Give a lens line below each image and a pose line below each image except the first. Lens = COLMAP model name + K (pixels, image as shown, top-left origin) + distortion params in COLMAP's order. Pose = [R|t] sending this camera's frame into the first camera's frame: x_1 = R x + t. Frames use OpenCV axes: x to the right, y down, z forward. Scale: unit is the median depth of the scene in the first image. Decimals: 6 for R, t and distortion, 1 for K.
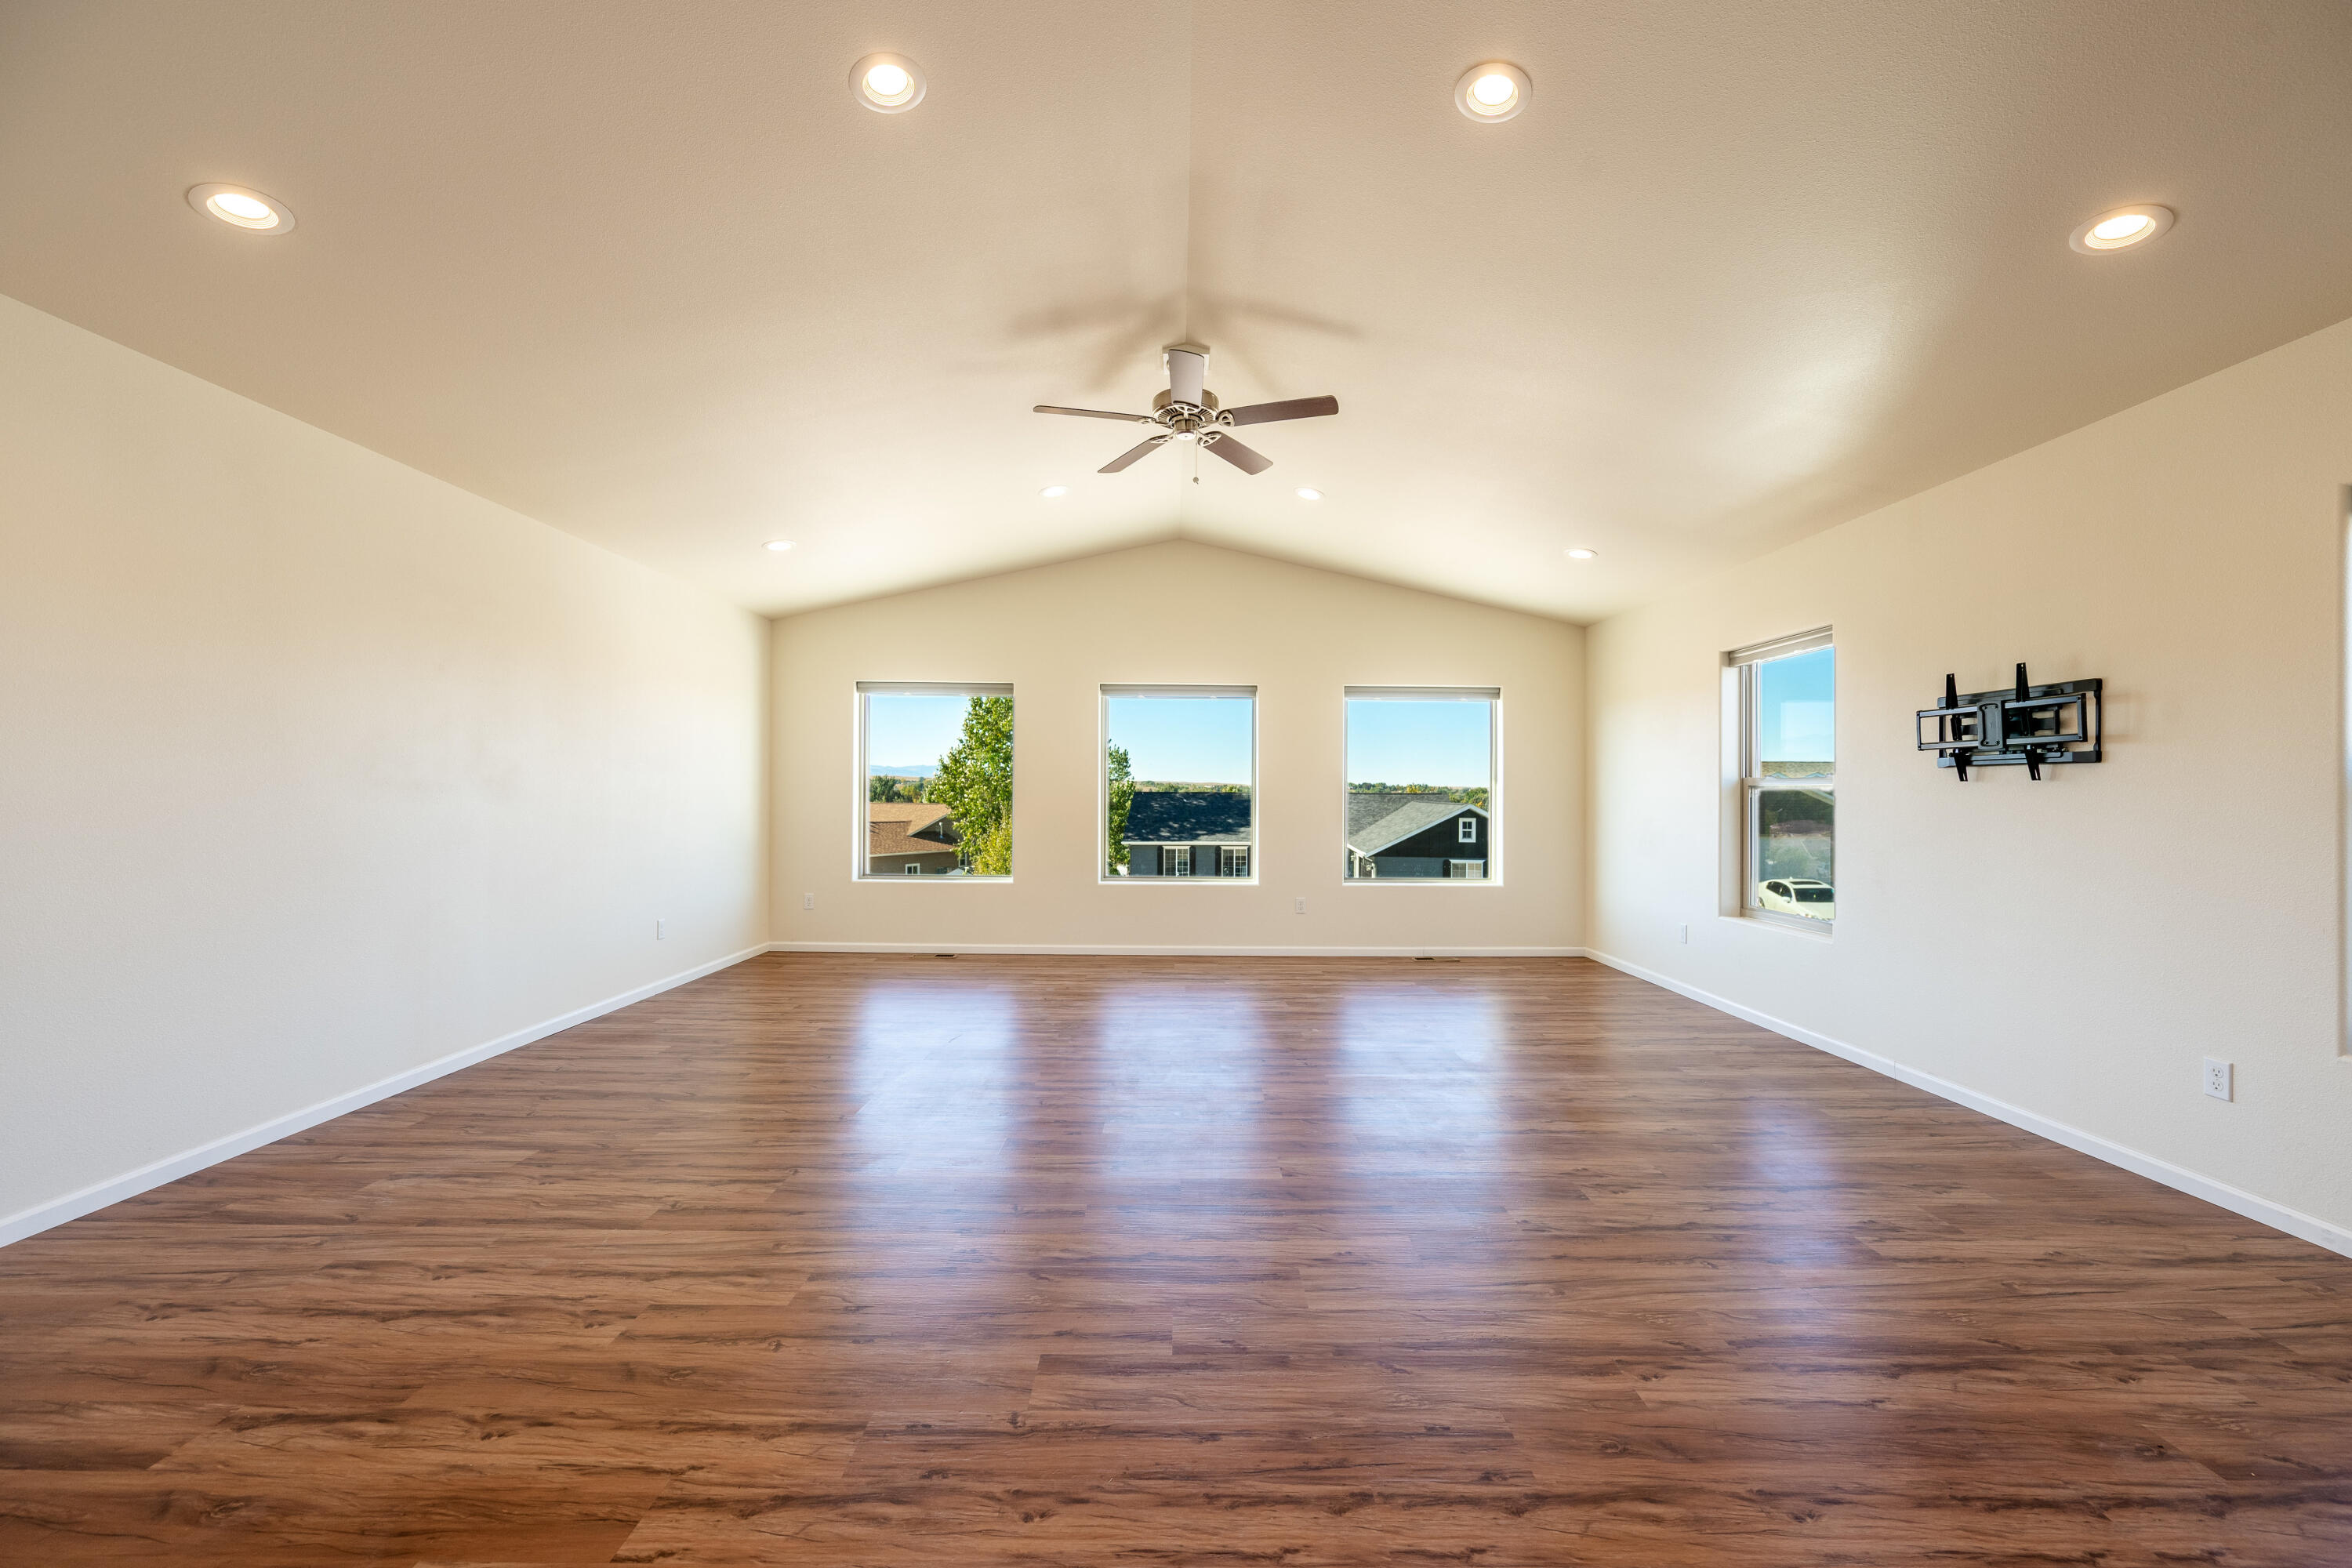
lens RADIAL K [[916.5, 0, 1174.9], [0, 916.5, 788.9], [0, 0, 1]] dist [-0.003430, 0.000454]
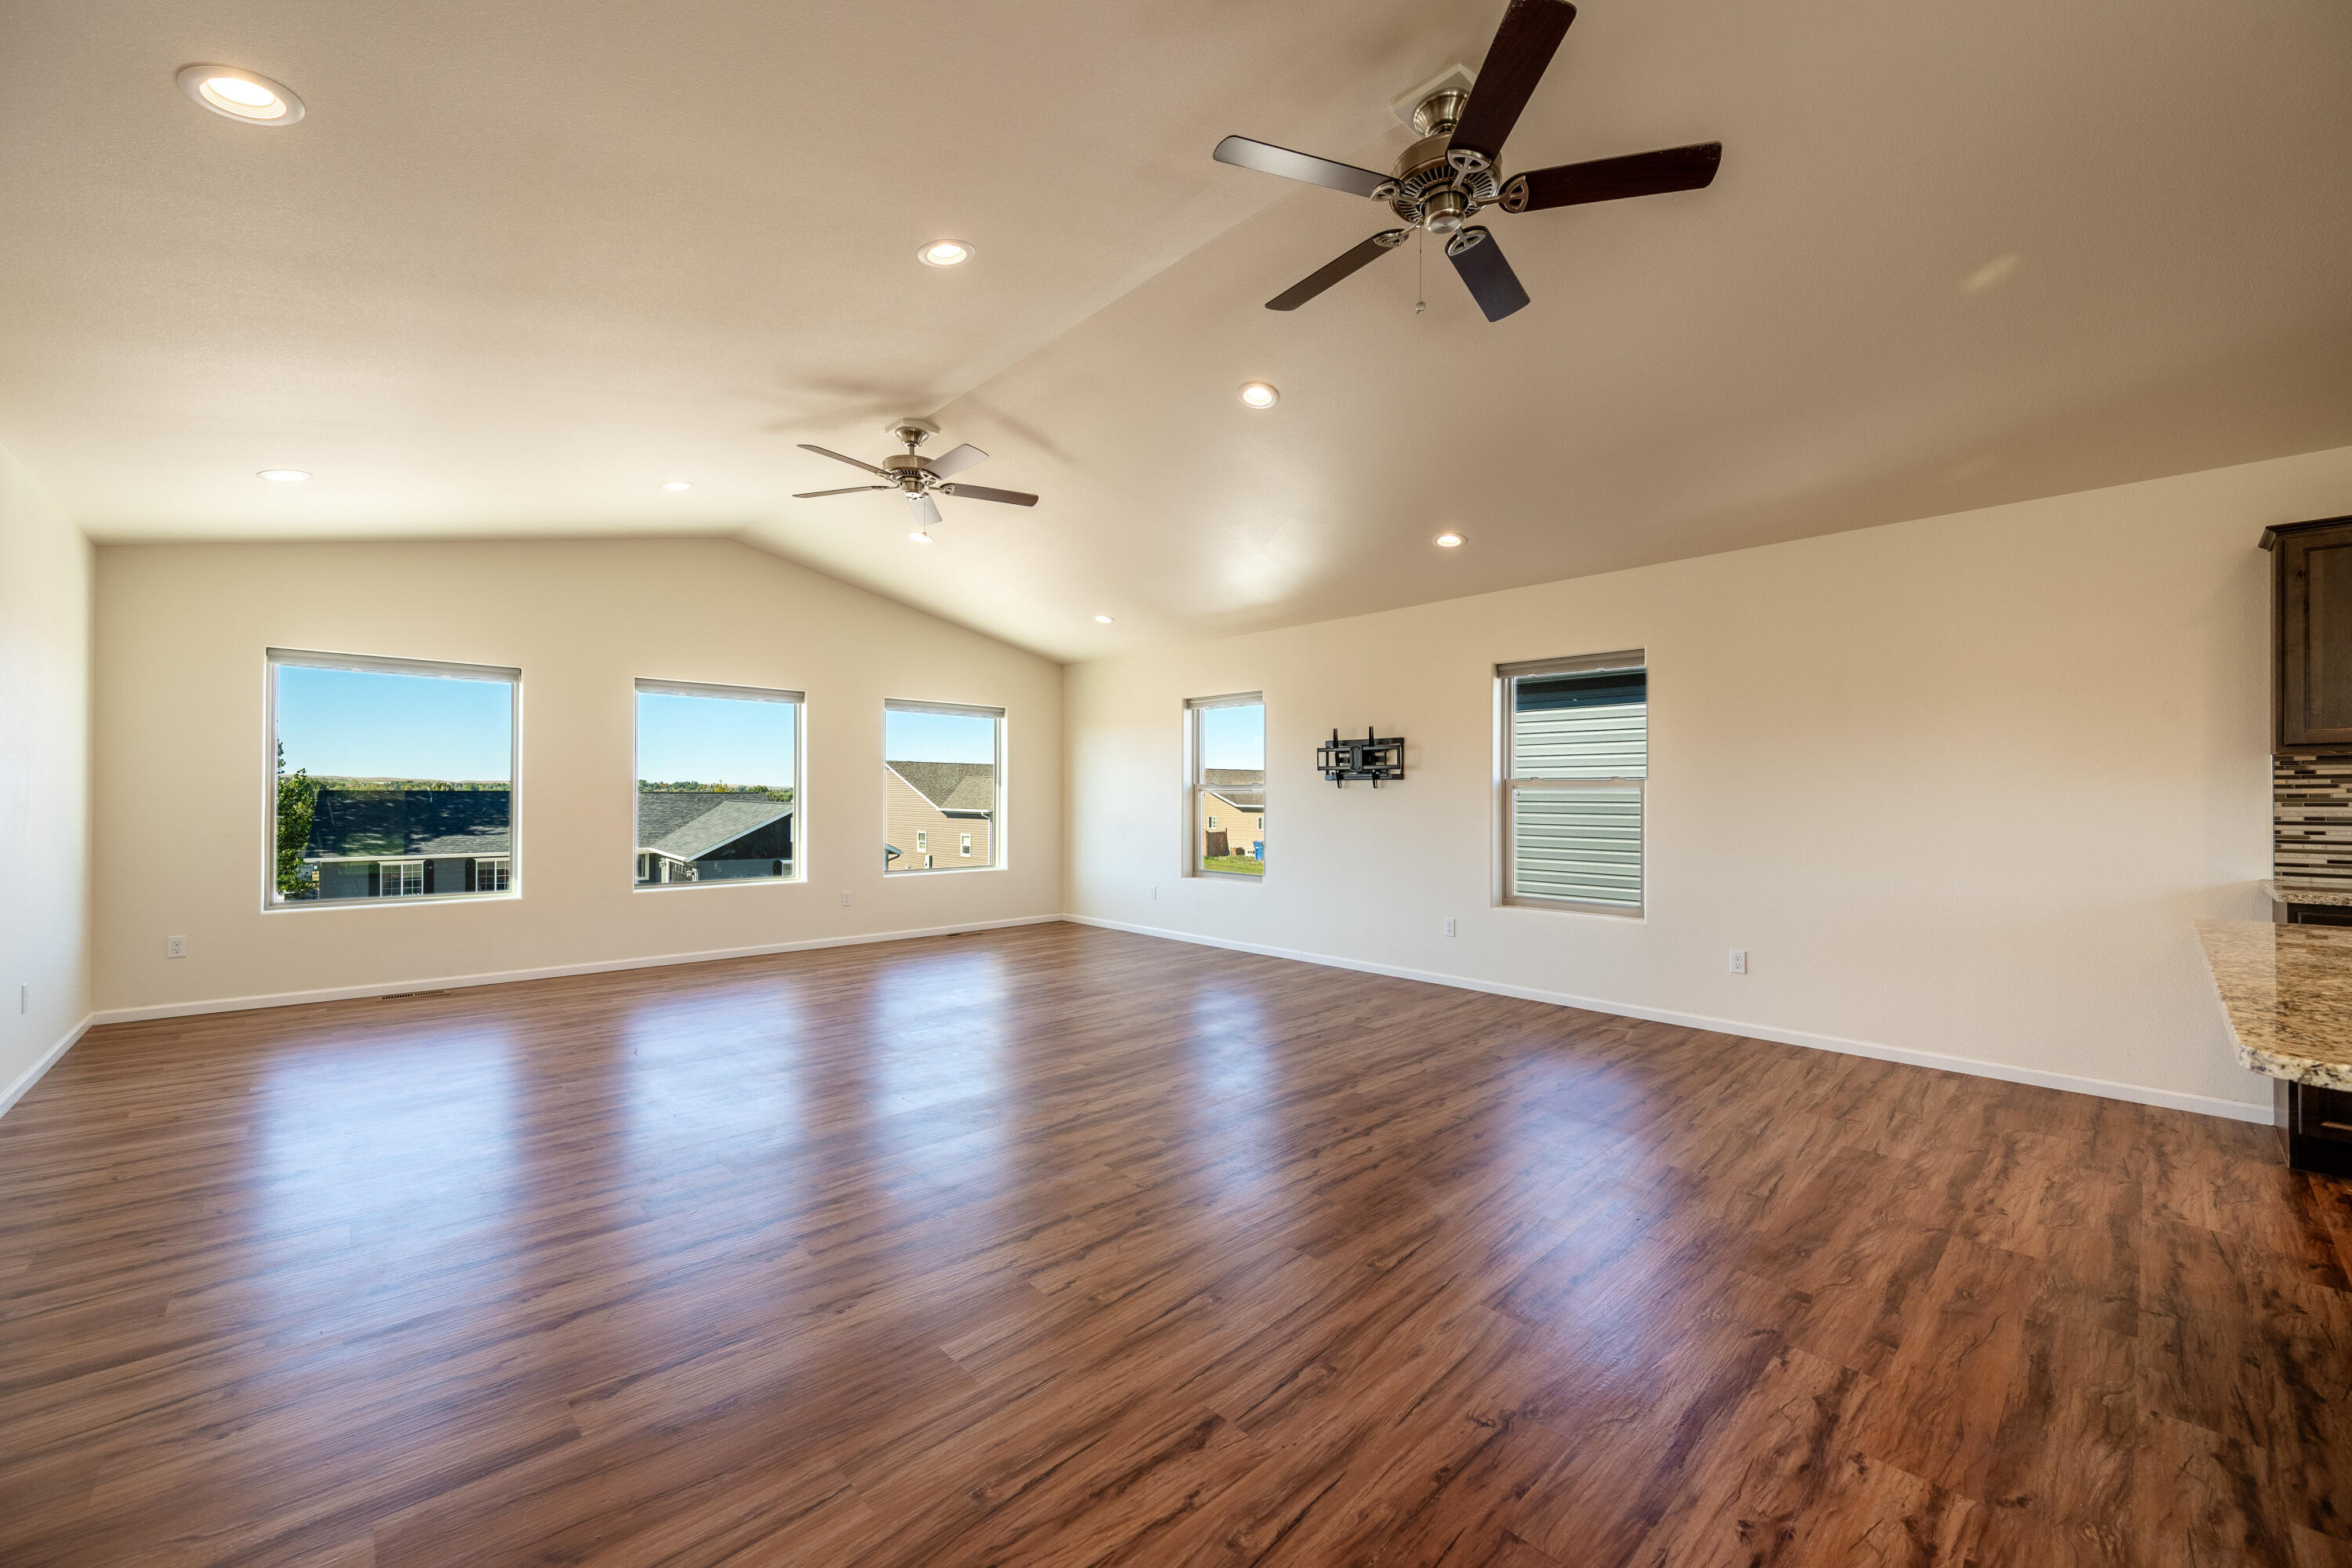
lens RADIAL K [[916.5, 0, 1170.3], [0, 916.5, 793.4], [0, 0, 1]] dist [-0.003430, 0.000454]
pose [[0.737559, -0.002062, 0.675280, -0.603990], [-0.003083, 0.999975, 0.006421, -0.008322], [-0.675276, -0.006818, 0.737533, -0.112842]]
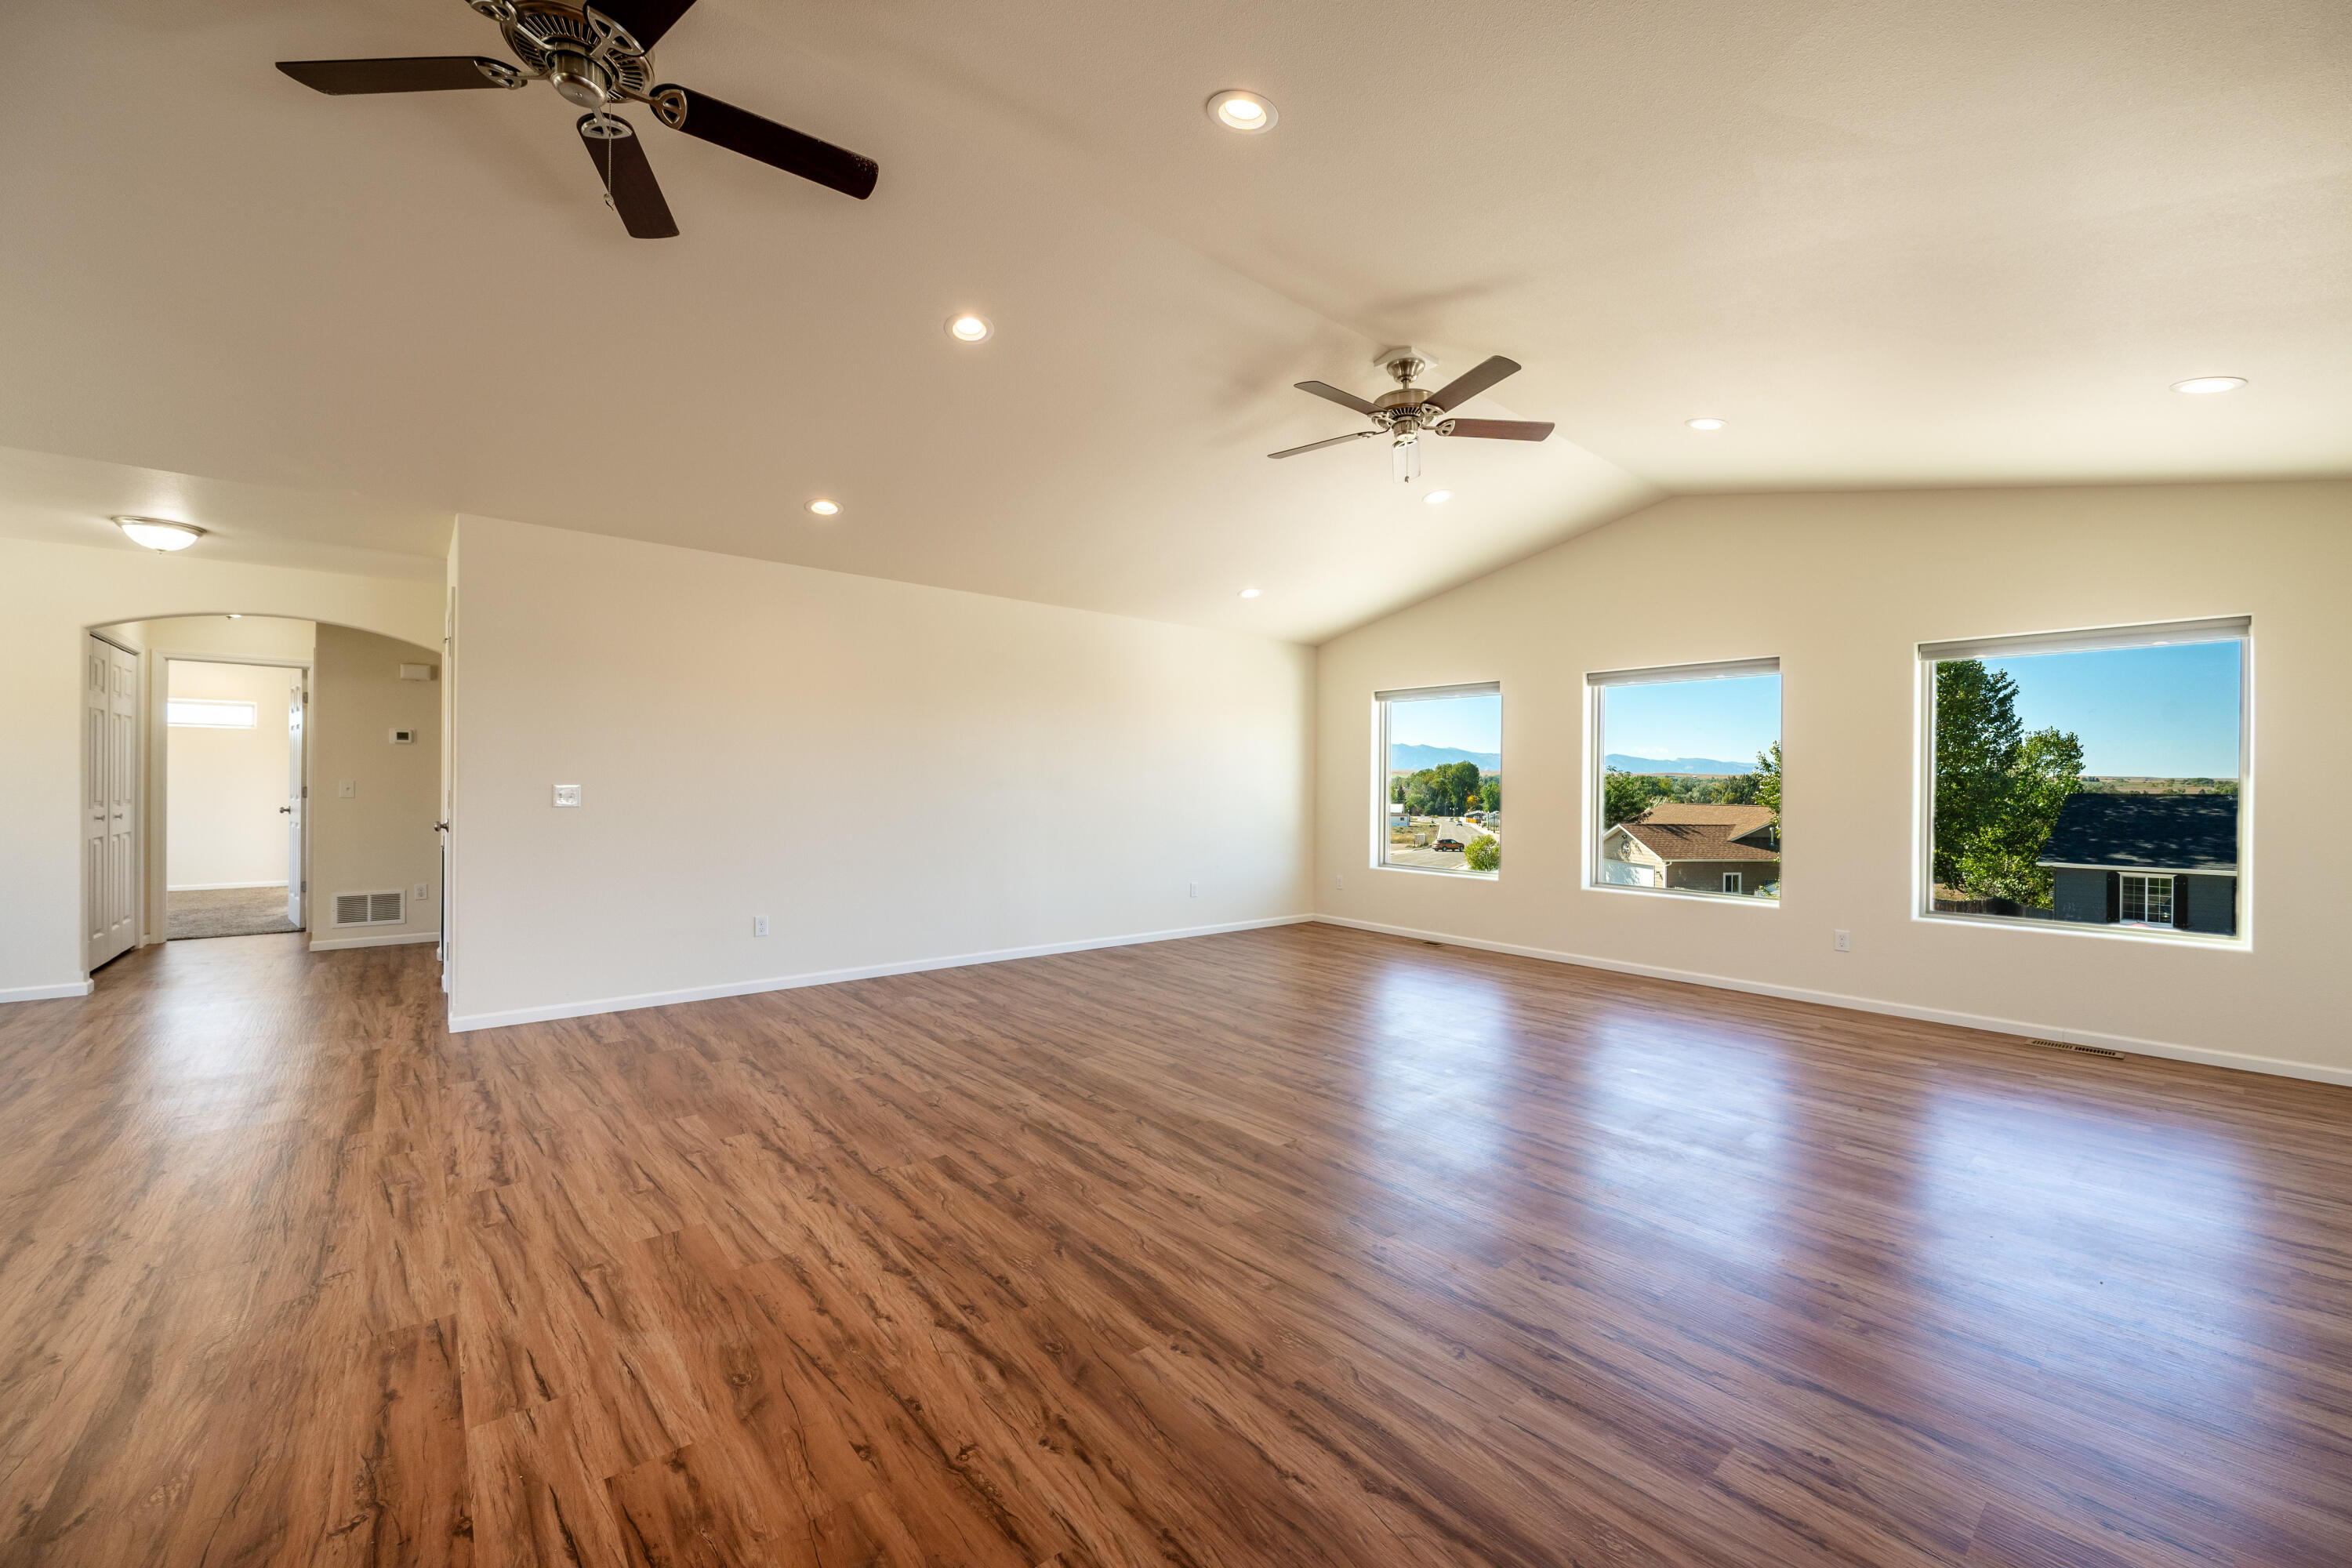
lens RADIAL K [[916.5, 0, 1179.6], [0, 916.5, 777.8], [0, 0, 1]] dist [-0.003430, 0.000454]
pose [[0.640646, -0.006174, -0.767812, 0.695126], [-0.002592, 0.999945, -0.010203, 0.004244], [0.767832, 0.008527, 0.640594, 0.175401]]
